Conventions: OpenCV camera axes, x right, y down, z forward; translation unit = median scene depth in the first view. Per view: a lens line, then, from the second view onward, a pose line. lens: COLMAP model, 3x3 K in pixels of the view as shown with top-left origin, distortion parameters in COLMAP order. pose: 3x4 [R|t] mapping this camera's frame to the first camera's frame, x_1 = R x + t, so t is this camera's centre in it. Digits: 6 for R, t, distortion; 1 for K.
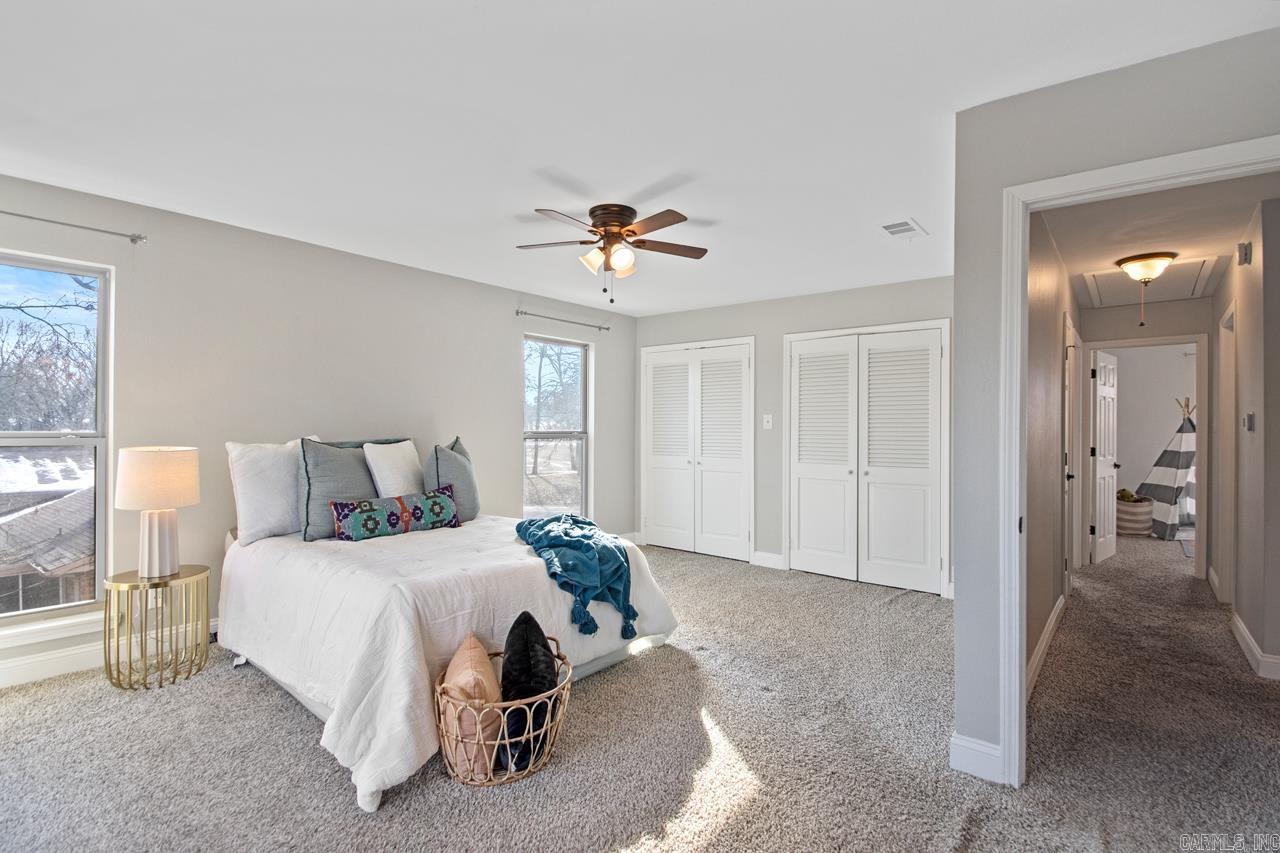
lens RADIAL K [[609.0, 0, 654.9], [0, 609.0, 428.5], [0, 0, 1]] dist [0.015620, -0.017014]
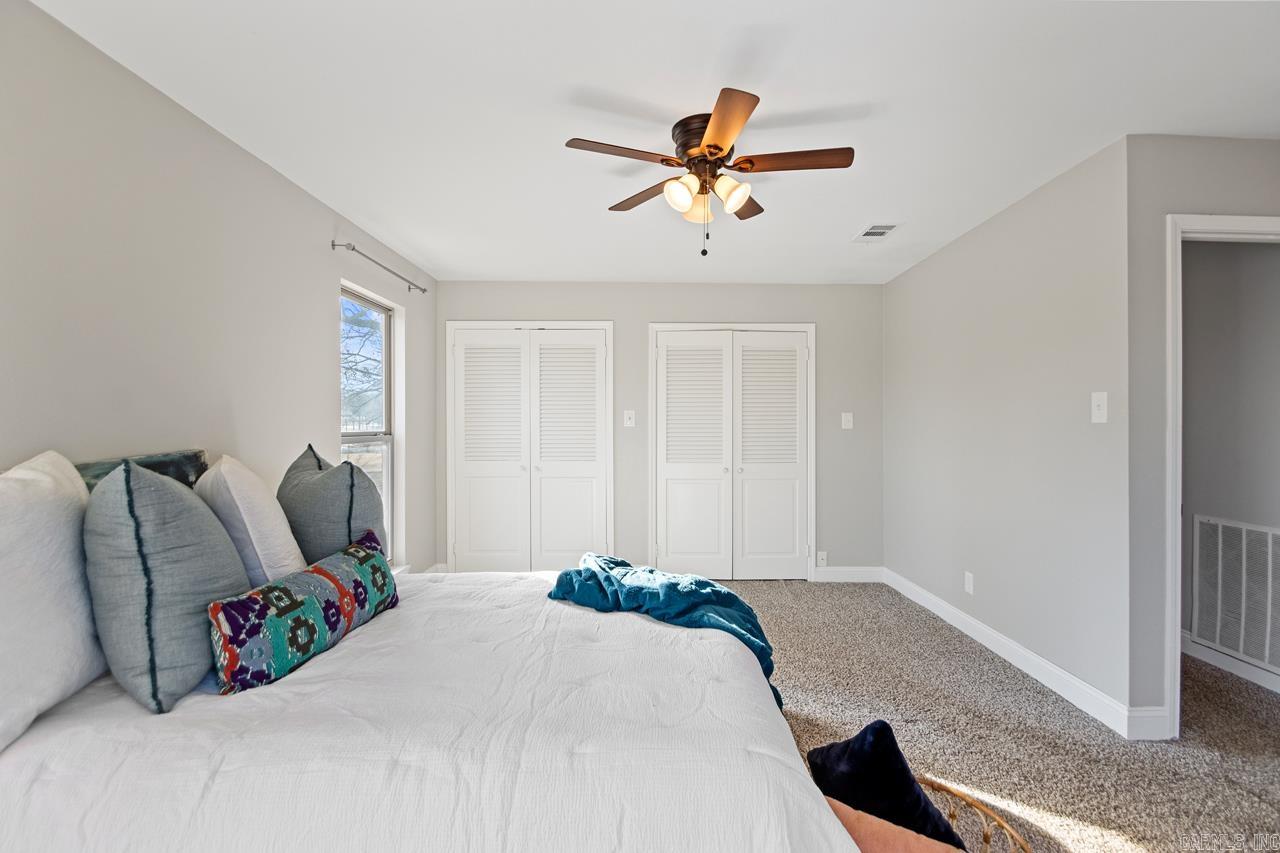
lens RADIAL K [[596.9, 0, 627.6], [0, 596.9, 428.1], [0, 0, 1]] dist [0.004106, -0.012013]
pose [[0.776031, -0.008193, 0.630642, -0.534415], [0.004138, 0.999960, 0.007899, -0.005947], [-0.630682, -0.003520, 0.776034, 0.461469]]
